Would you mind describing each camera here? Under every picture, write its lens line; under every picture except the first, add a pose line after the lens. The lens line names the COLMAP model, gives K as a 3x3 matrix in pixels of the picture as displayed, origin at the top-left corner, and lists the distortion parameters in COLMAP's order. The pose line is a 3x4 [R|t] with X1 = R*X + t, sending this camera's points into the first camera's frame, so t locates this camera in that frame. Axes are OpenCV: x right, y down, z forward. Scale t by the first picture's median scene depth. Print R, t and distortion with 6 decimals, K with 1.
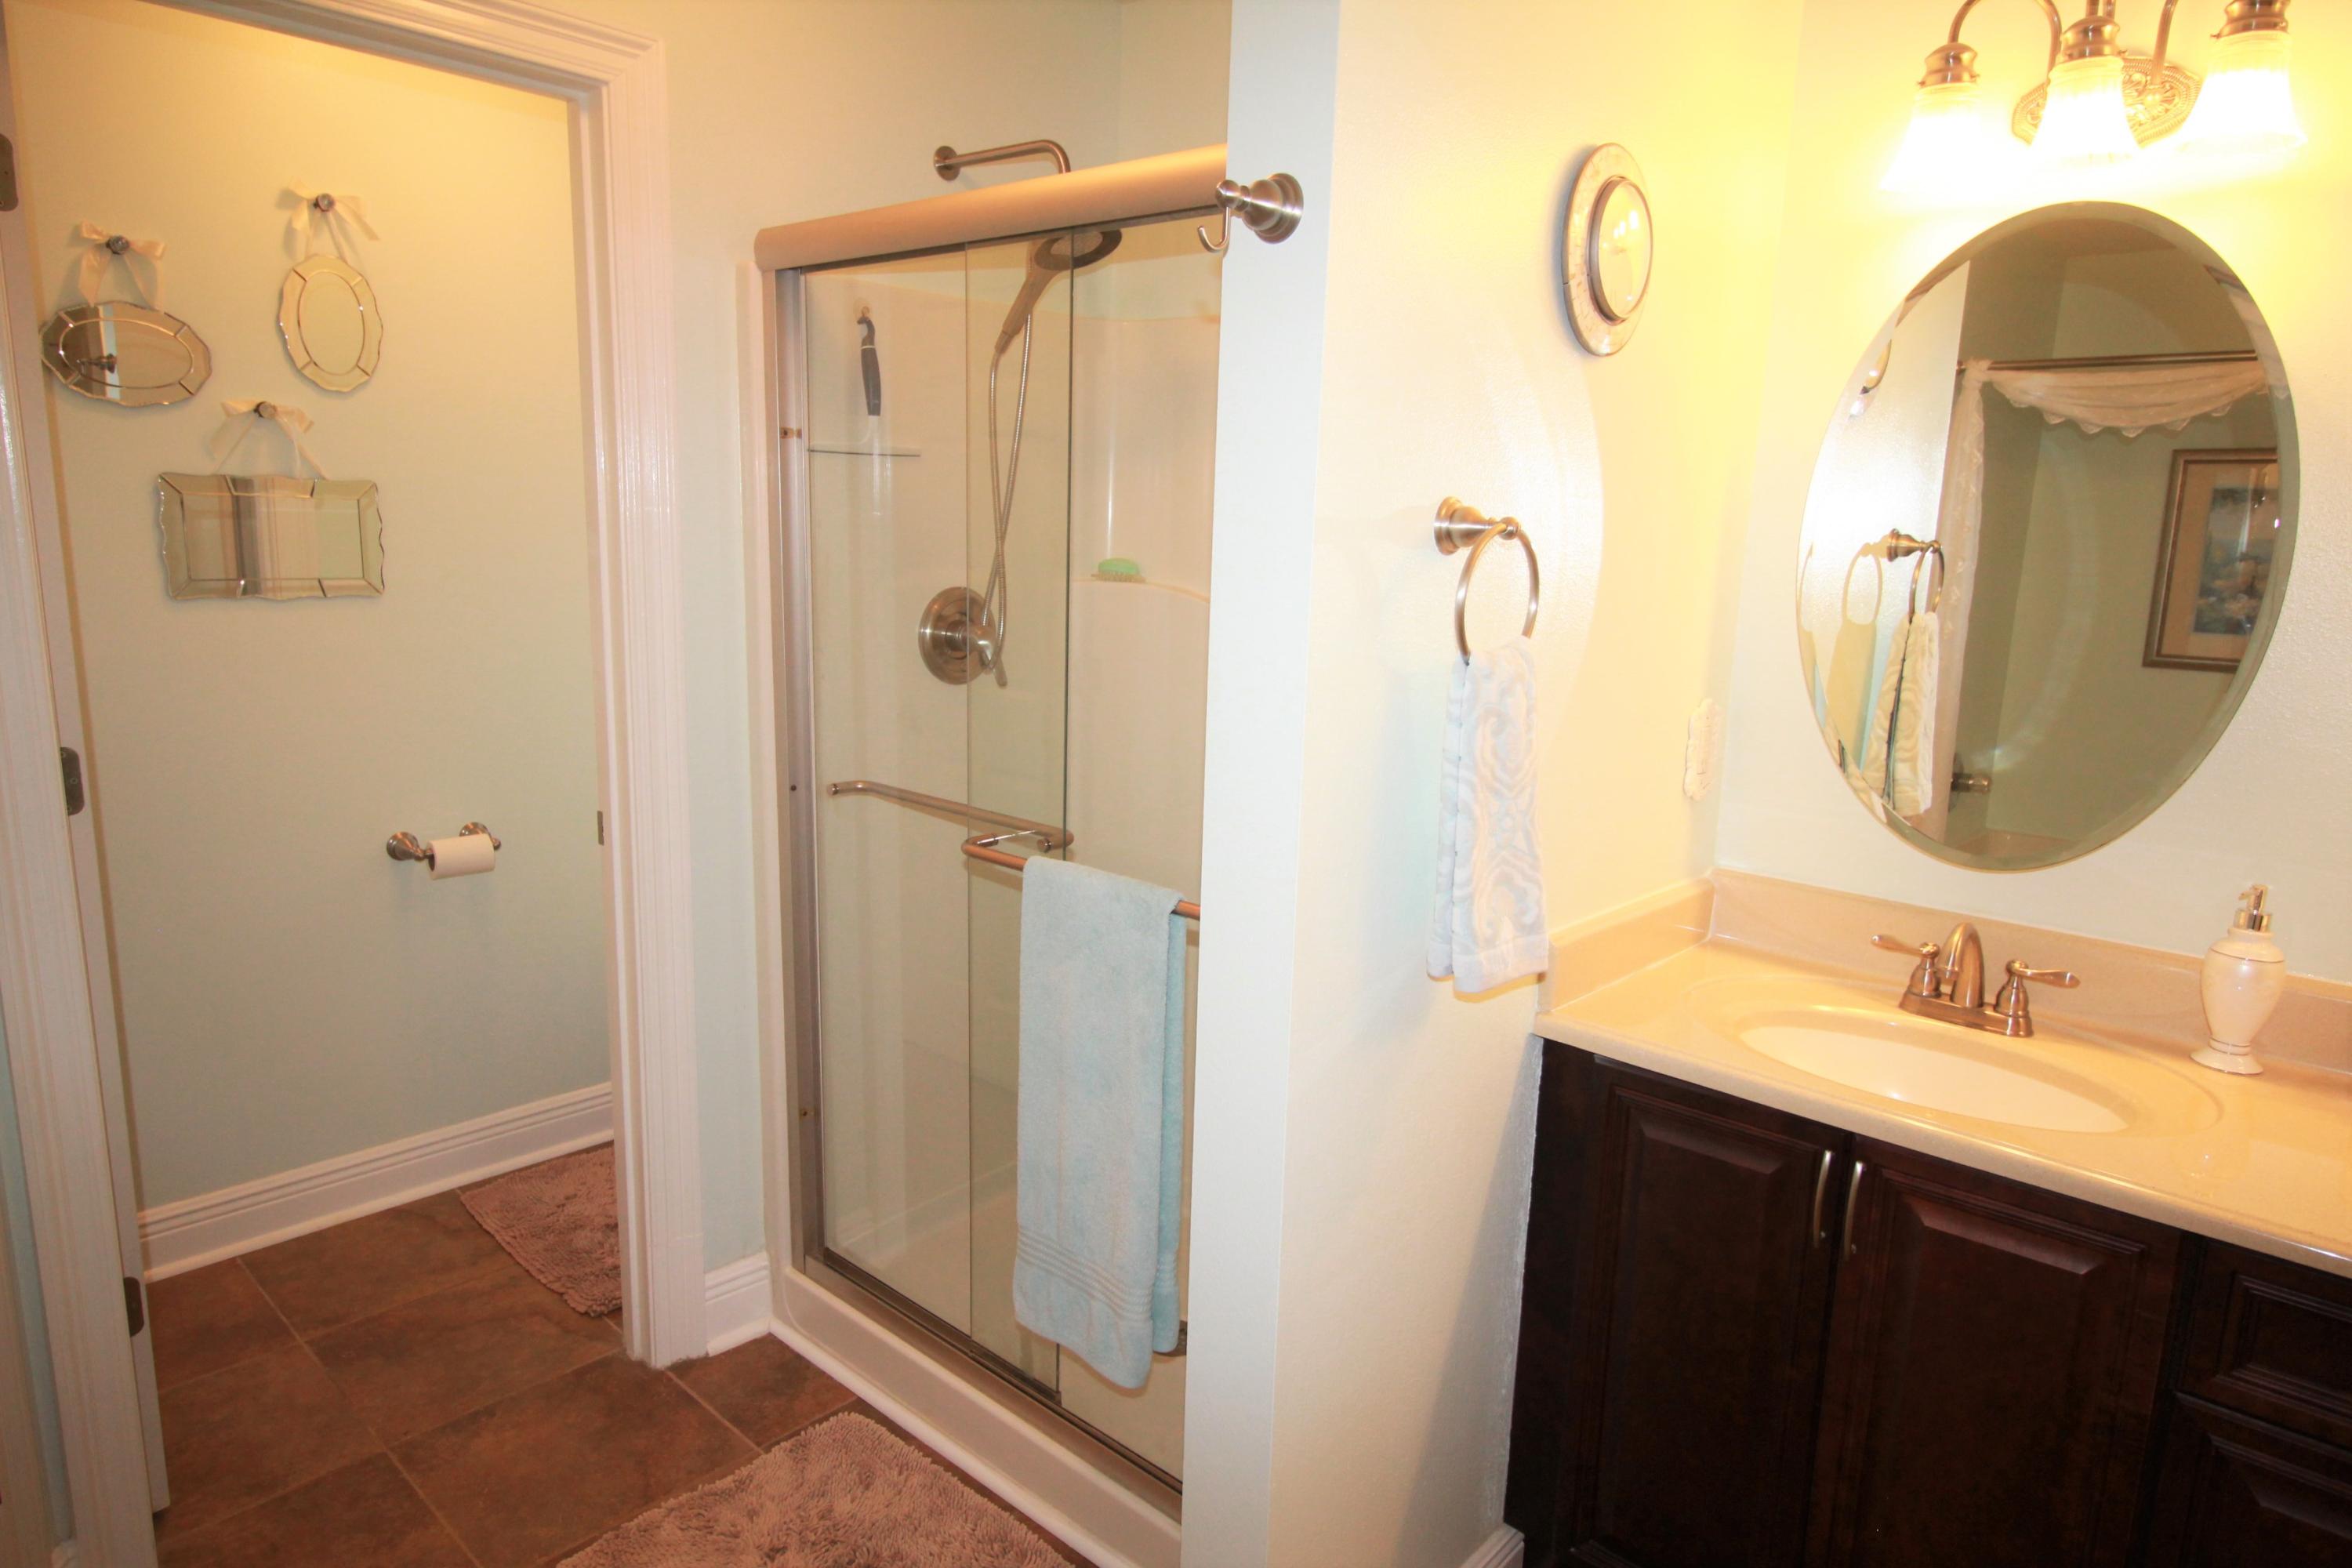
lens RADIAL K [[1372.1, 0, 1177.9], [0, 1372.1, 783.3], [0, 0, 1]] dist [0.002446, -0.005801]
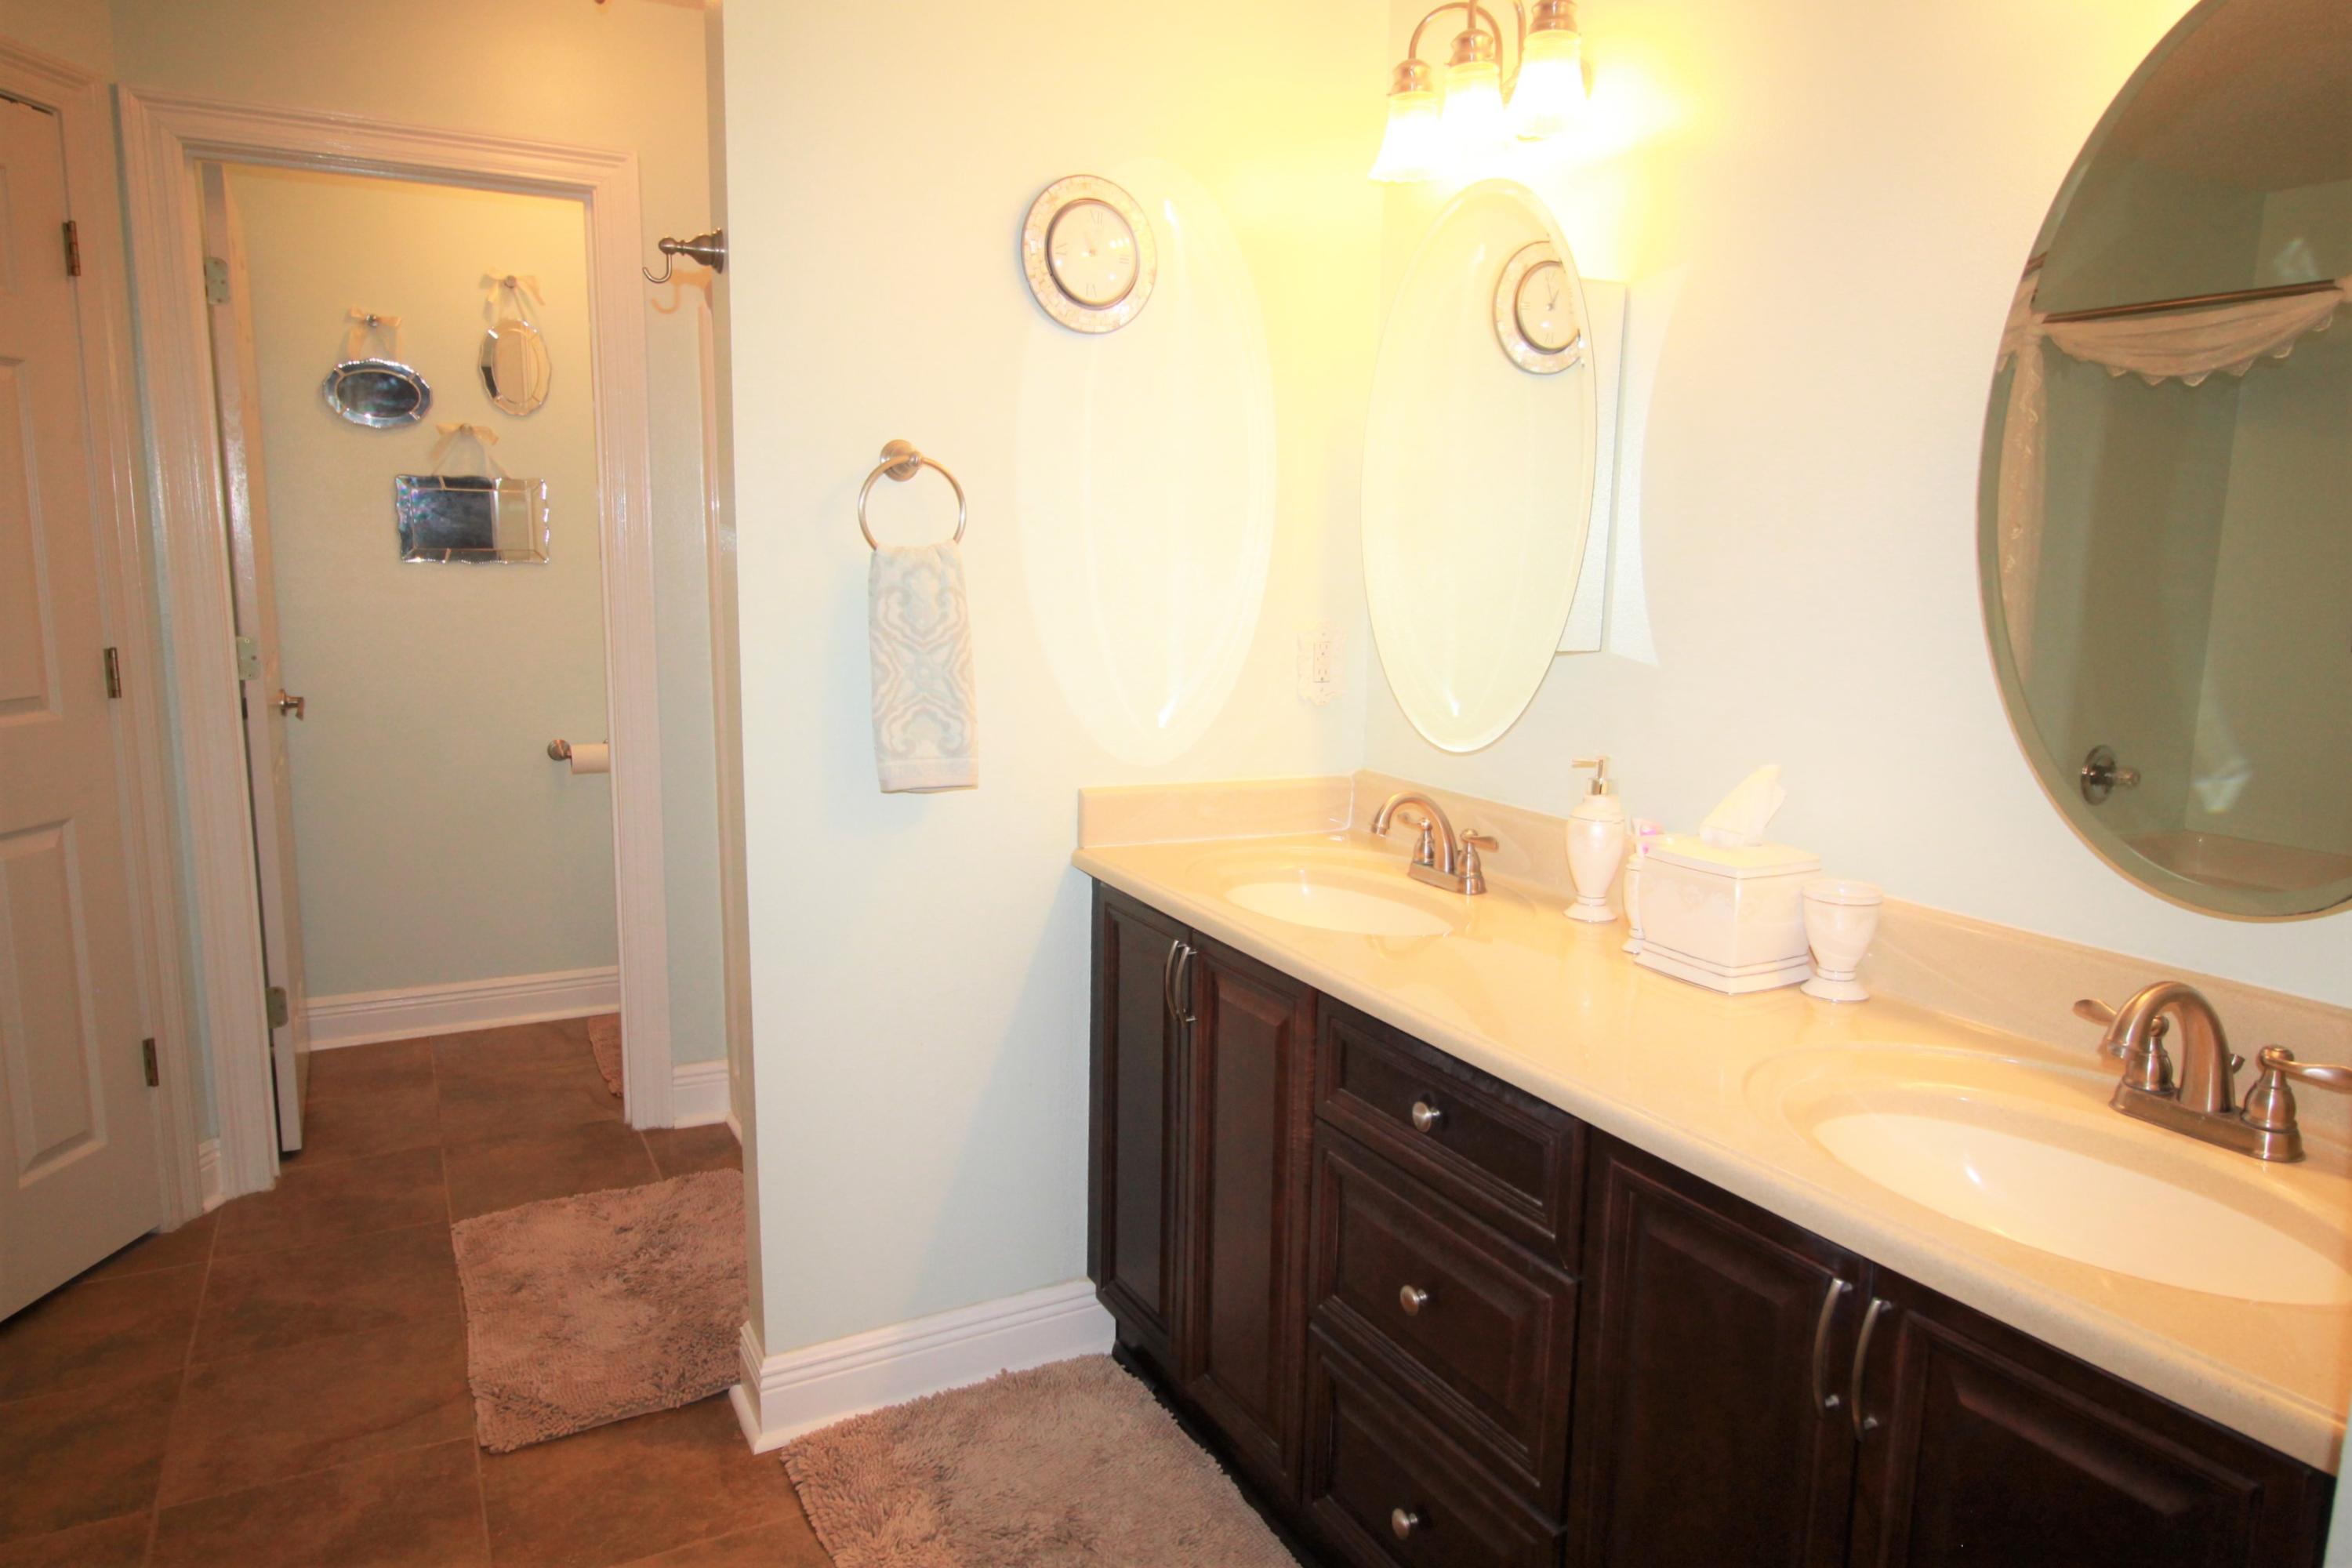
lens RADIAL K [[1445.5, 0, 1173.3], [0, 1445.5, 780.1], [0, 0, 1]] dist [0.007371, 0.002266]
pose [[0.944458, 0.038985, -0.326313, 0.573755], [-0.049245, 0.998516, -0.023238, 0.095886], [0.324923, 0.038016, 0.944976, -0.178265]]
